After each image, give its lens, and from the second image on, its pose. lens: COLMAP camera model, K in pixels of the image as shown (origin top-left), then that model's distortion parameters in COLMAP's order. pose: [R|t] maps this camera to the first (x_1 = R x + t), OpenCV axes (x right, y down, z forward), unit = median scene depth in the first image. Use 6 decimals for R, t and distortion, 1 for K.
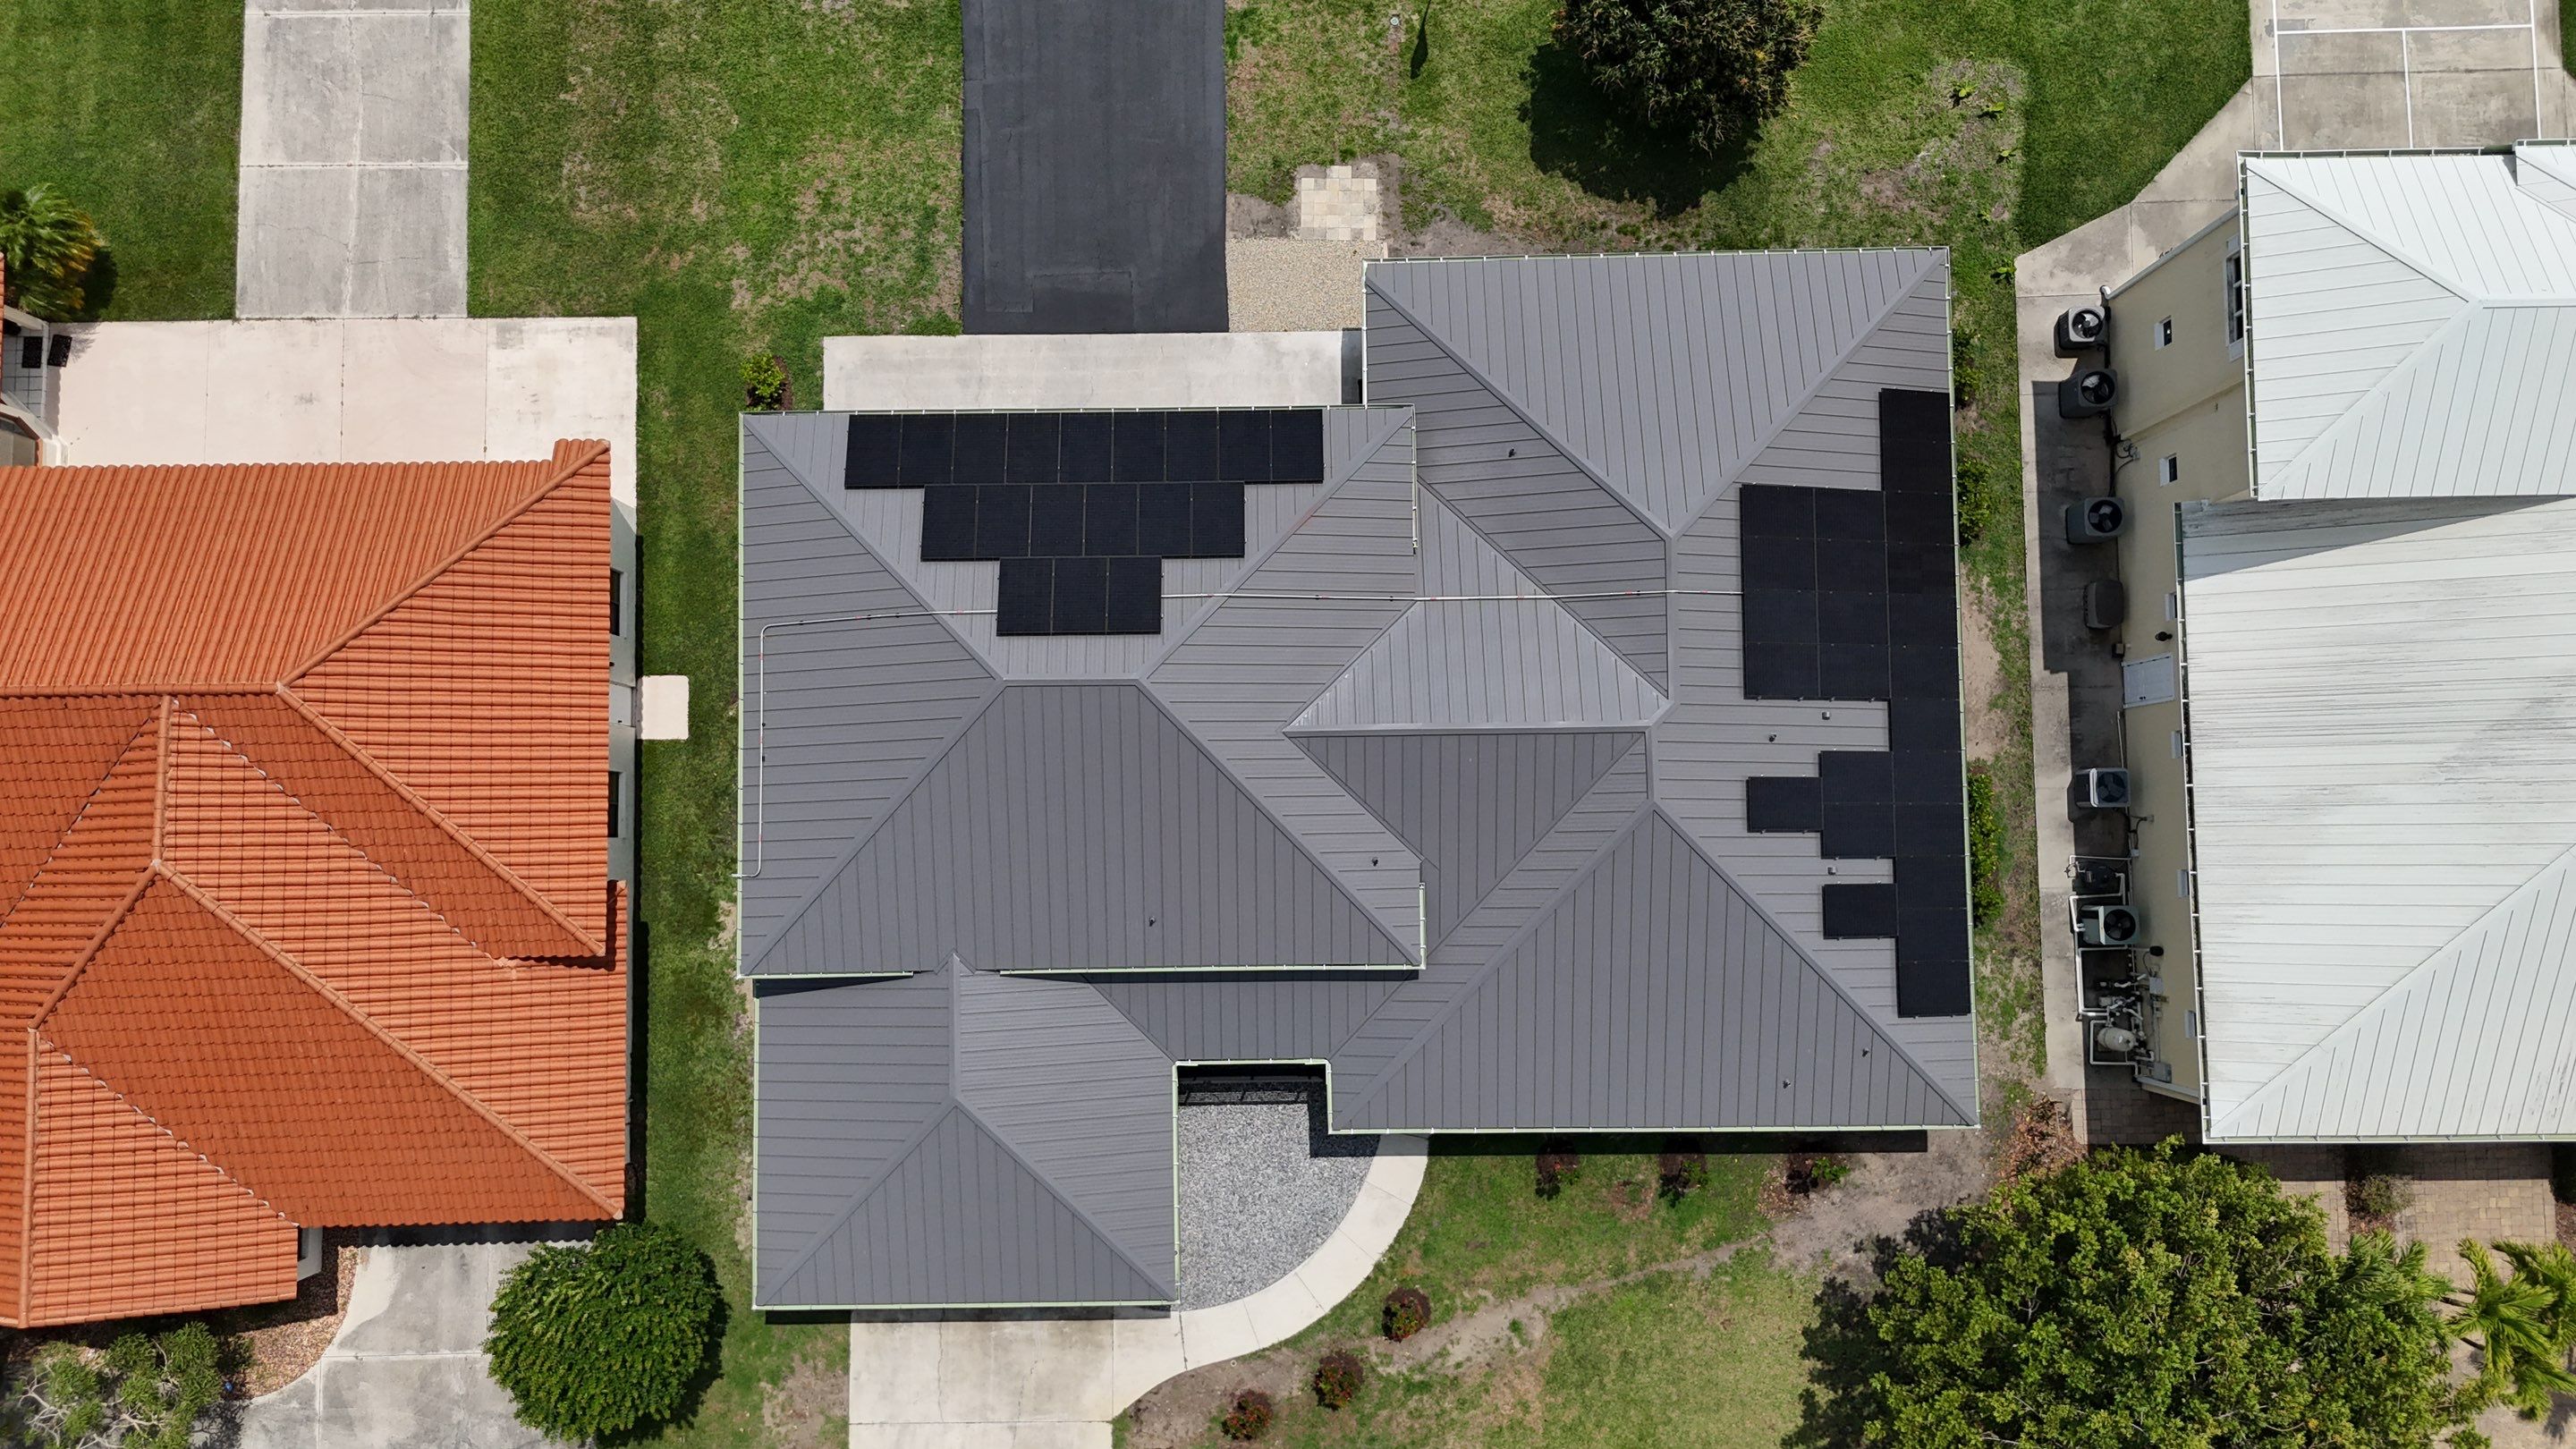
lens RADIAL K [[1902.8, 0, 1278.6], [0, 1902.8, 724.3], [0, 0, 1]] dist [0.079199, -0.077906]
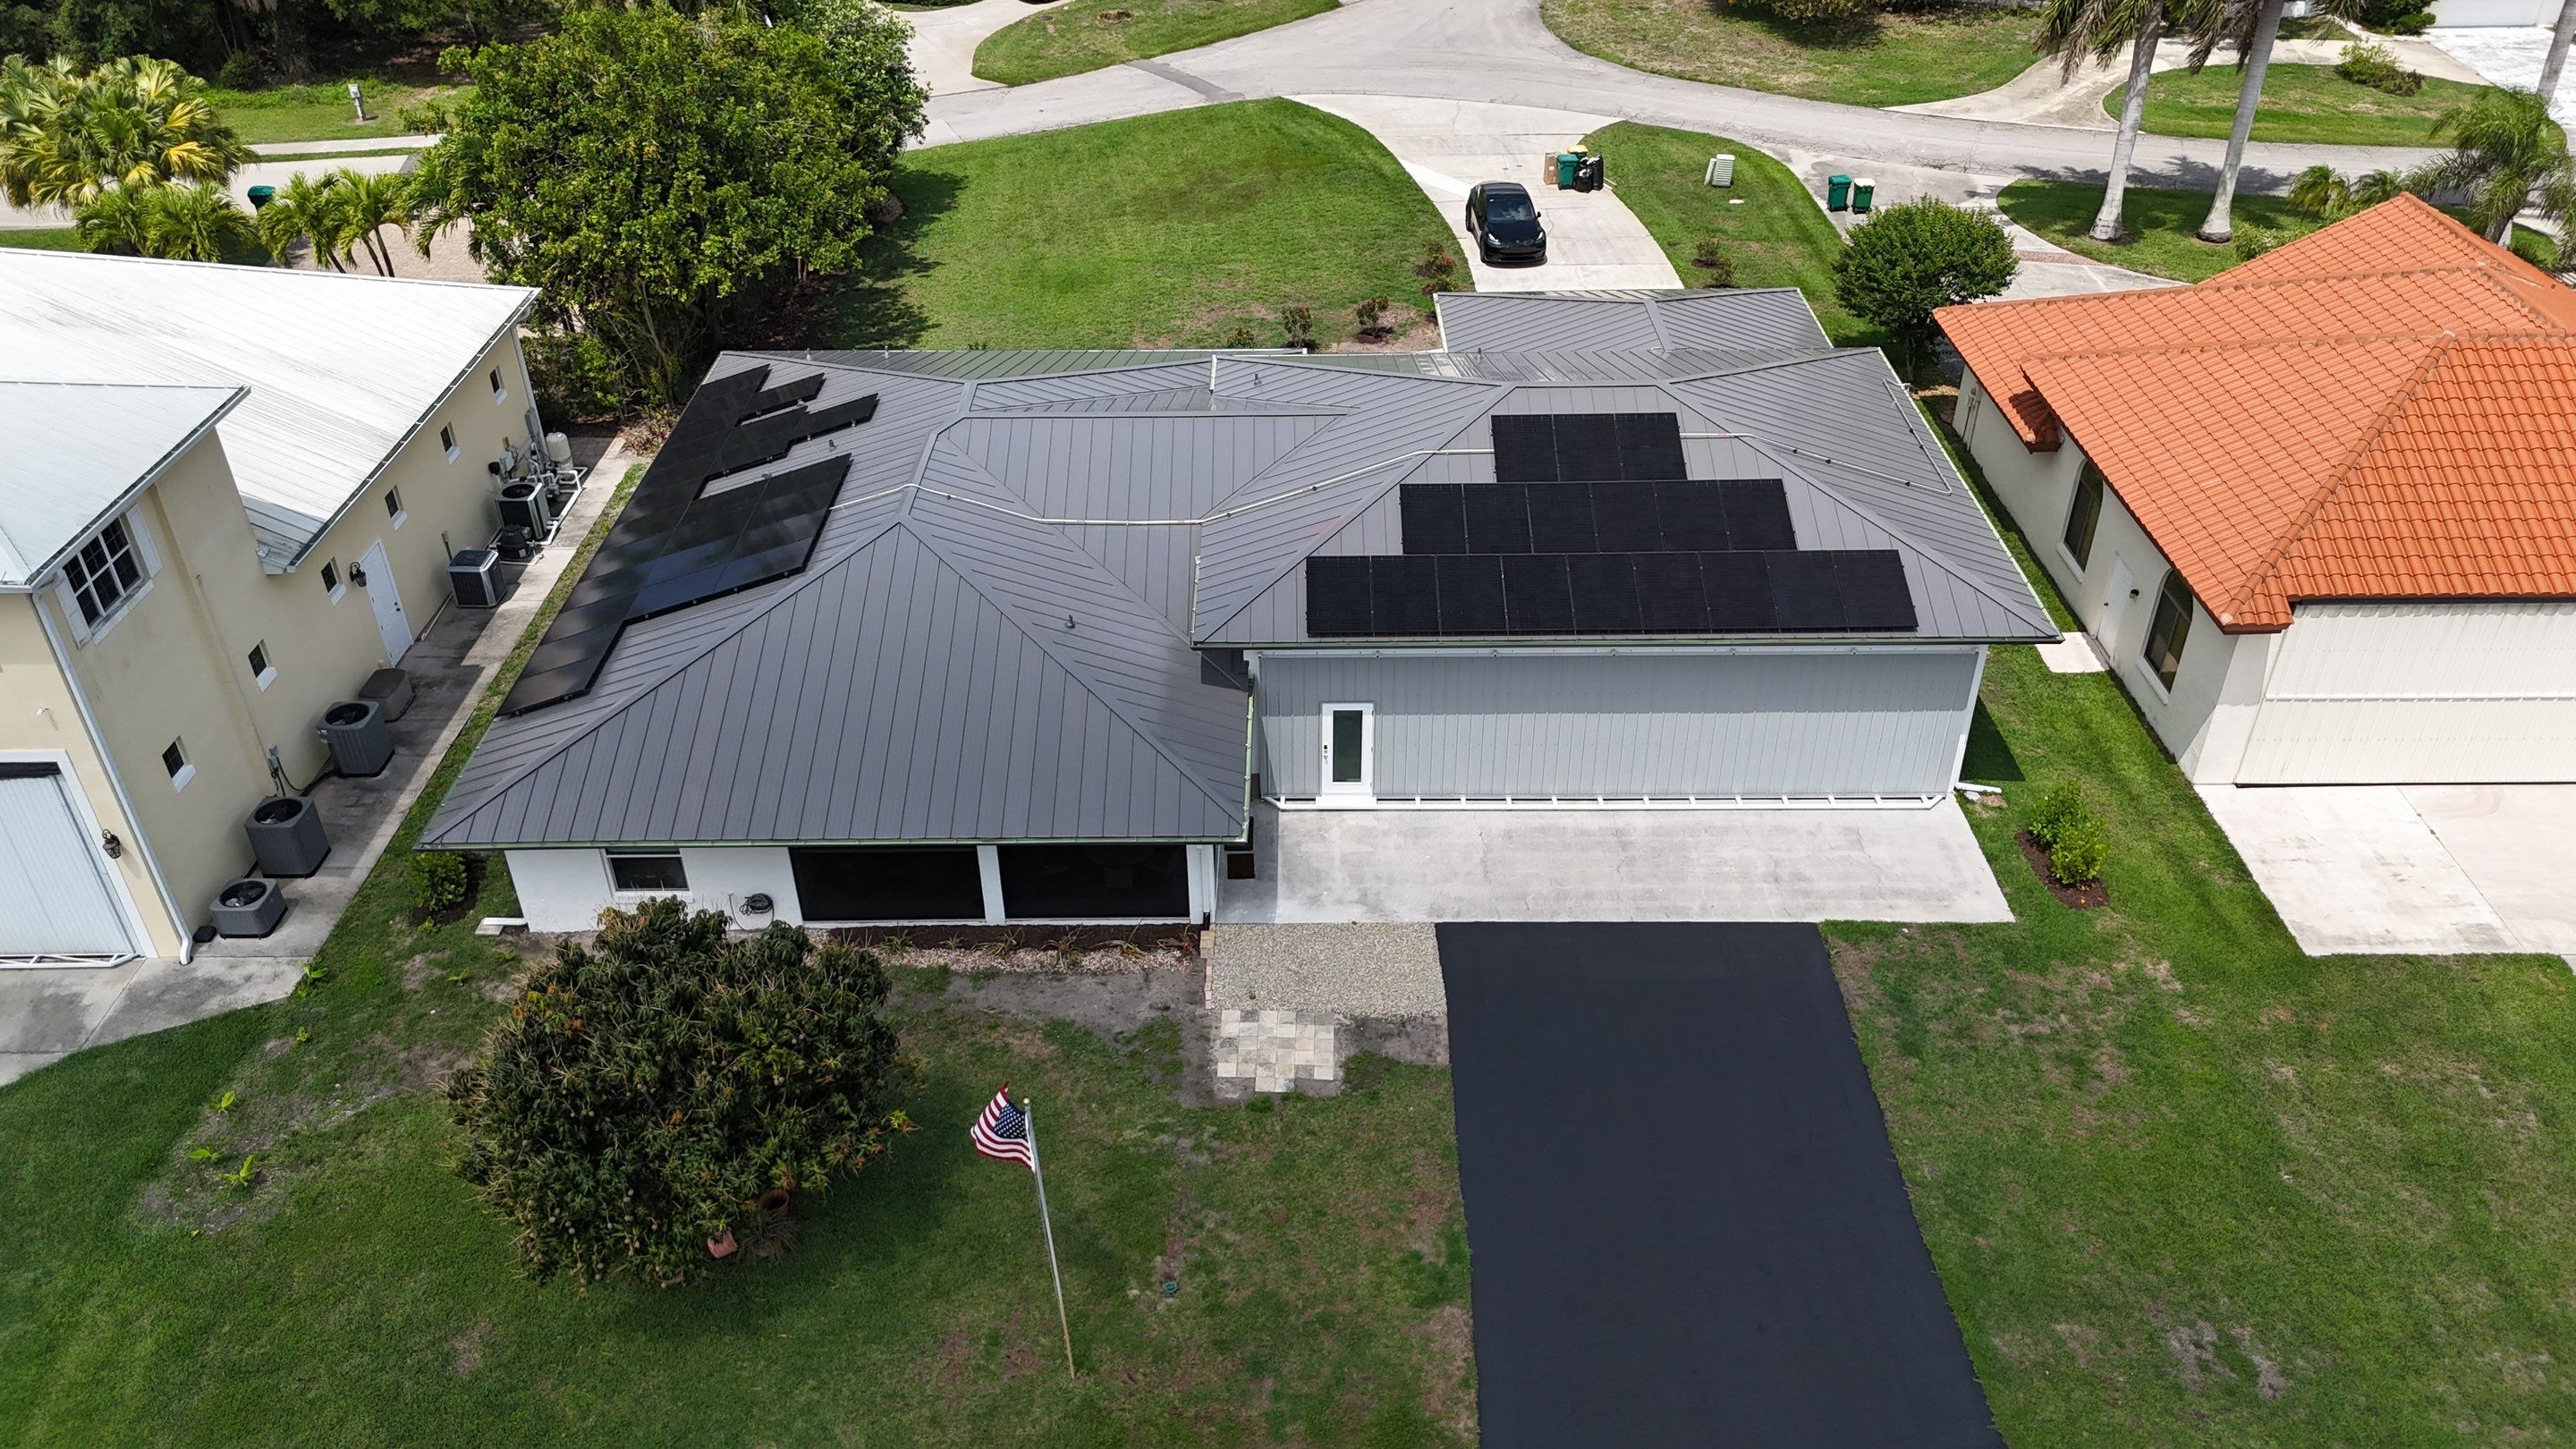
lens RADIAL K [[1902.8, 0, 1278.6], [0, 1902.8, 724.3], [0, 0, 1]] dist [0.079199, -0.077906]
pose [[-0.999581, 0.004732, 0.028560, 0.011643], [0.022283, -0.504053, 0.863386, -0.776798], [0.018482, 0.863660, 0.503736, 0.577619]]
